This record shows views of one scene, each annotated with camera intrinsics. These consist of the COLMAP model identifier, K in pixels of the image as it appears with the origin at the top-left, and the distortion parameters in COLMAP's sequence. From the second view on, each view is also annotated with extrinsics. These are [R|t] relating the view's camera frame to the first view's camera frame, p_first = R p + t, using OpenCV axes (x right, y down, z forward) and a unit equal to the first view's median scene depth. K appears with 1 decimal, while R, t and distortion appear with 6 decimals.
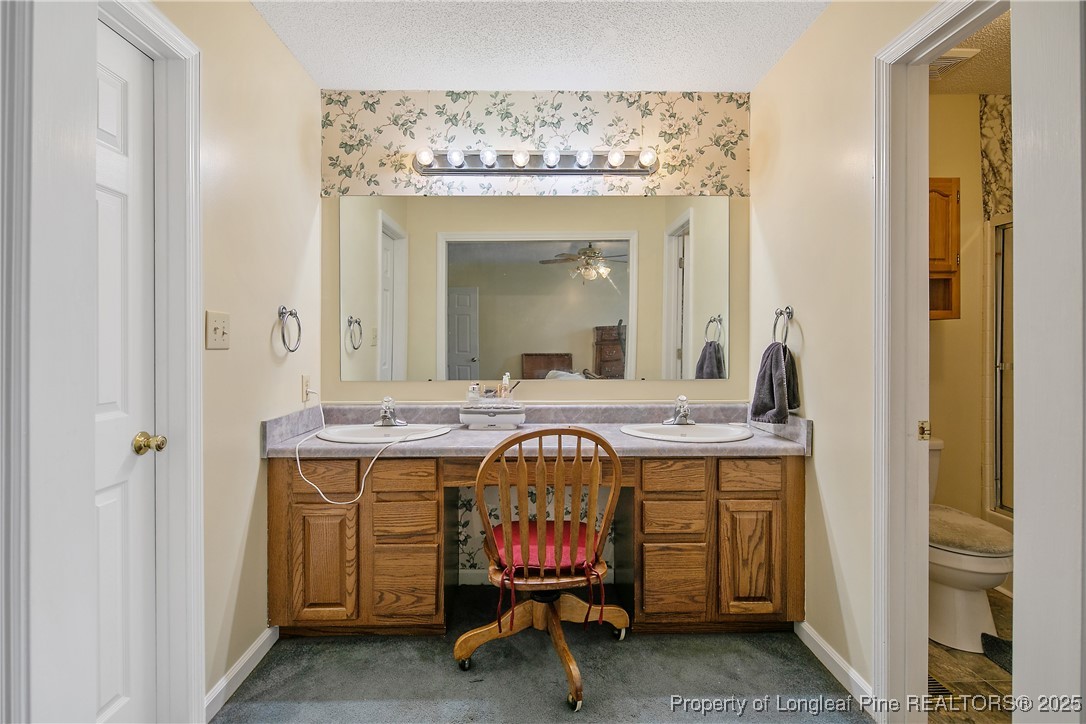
lens RADIAL K [[523.6, 0, 543.3], [0, 523.6, 352.9], [0, 0, 1]] dist [-0.000575, -0.000629]
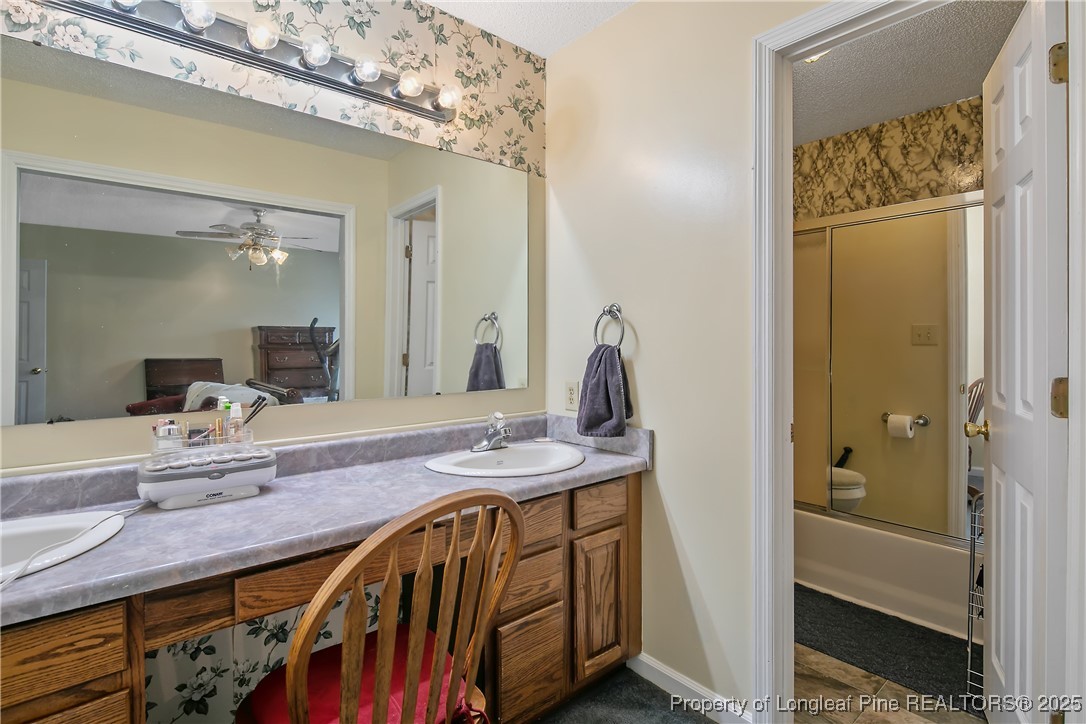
lens RADIAL K [[523.6, 0, 542.5], [0, 523.6, 351.8], [0, 0, 1]] dist [-0.000575, -0.000629]
pose [[0.781355, -0.010058, 0.624006, -0.164227], [0.015532, 0.999874, -0.003332, -0.005306], [-0.623893, 0.012296, 0.781413, 0.332911]]
